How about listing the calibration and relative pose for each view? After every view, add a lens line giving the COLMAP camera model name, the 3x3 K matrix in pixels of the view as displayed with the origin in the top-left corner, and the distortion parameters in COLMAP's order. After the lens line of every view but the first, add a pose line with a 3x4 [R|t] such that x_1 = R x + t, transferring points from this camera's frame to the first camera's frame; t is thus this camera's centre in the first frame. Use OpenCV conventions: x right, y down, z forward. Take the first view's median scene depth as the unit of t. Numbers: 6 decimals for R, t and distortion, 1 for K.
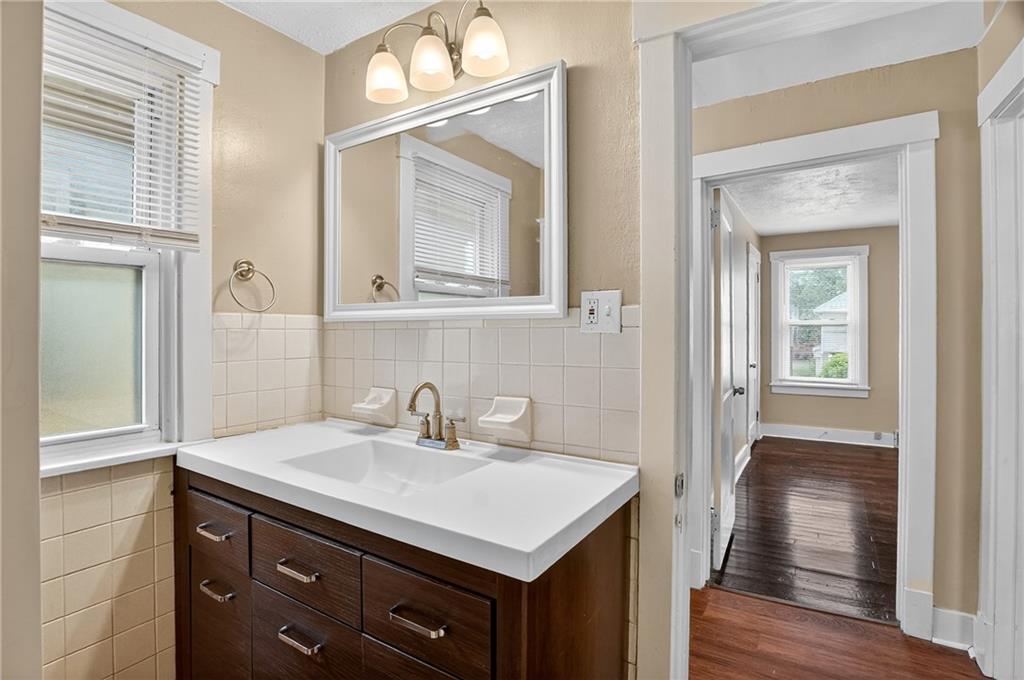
lens RADIAL K [[508.7, 0, 510.2], [0, 508.7, 326.1], [0, 0, 1]] dist [-0.030346, 0.001434]
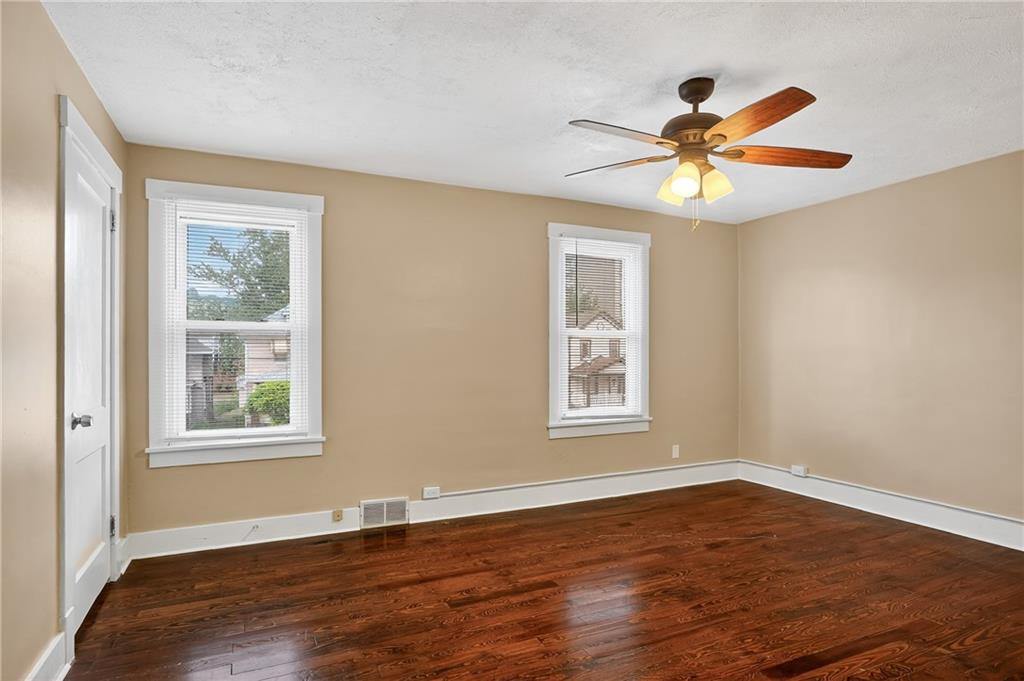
lens RADIAL K [[552.8, 0, 510.9], [0, 552.8, 355.3], [0, 0, 1]] dist [-0.030039, 0.000222]
pose [[0.535799, -0.001118, 0.844345, 0.267925], [0.001688, 0.999999, 0.000253, 0.024250], [-0.844344, 0.001290, 0.535800, 0.434669]]
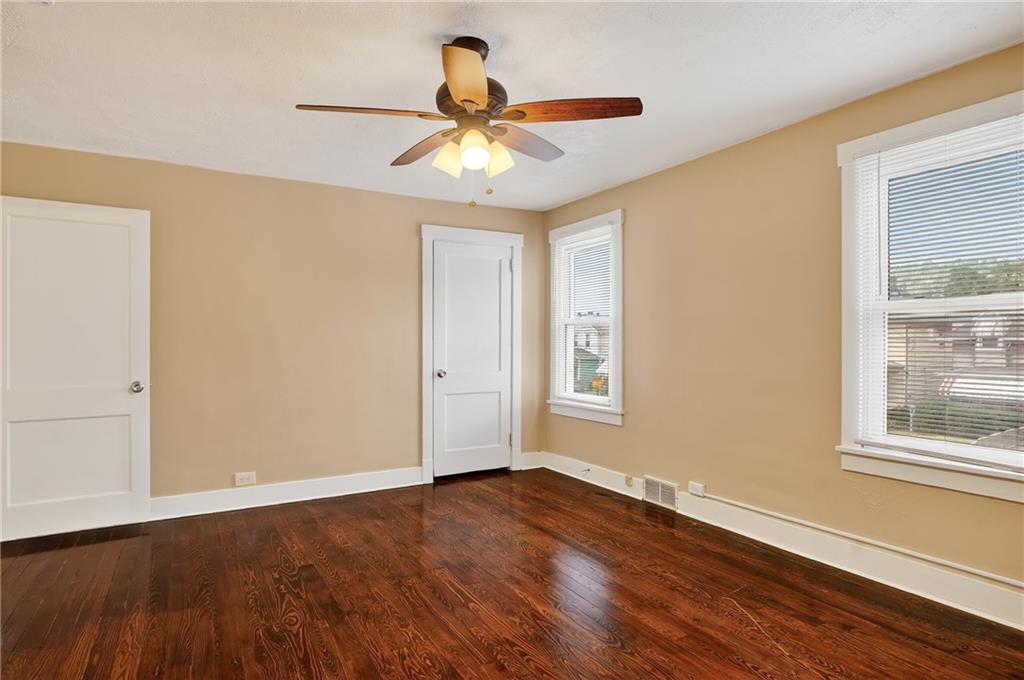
lens RADIAL K [[552.8, 0, 510.9], [0, 552.8, 354.8], [0, 0, 1]] dist [-0.030039, 0.000222]
pose [[0.895378, 0.010804, -0.445175, 0.864352], [0.000980, 0.999655, 0.026231, 0.020996], [0.445305, -0.023923, 0.895059, 0.222241]]
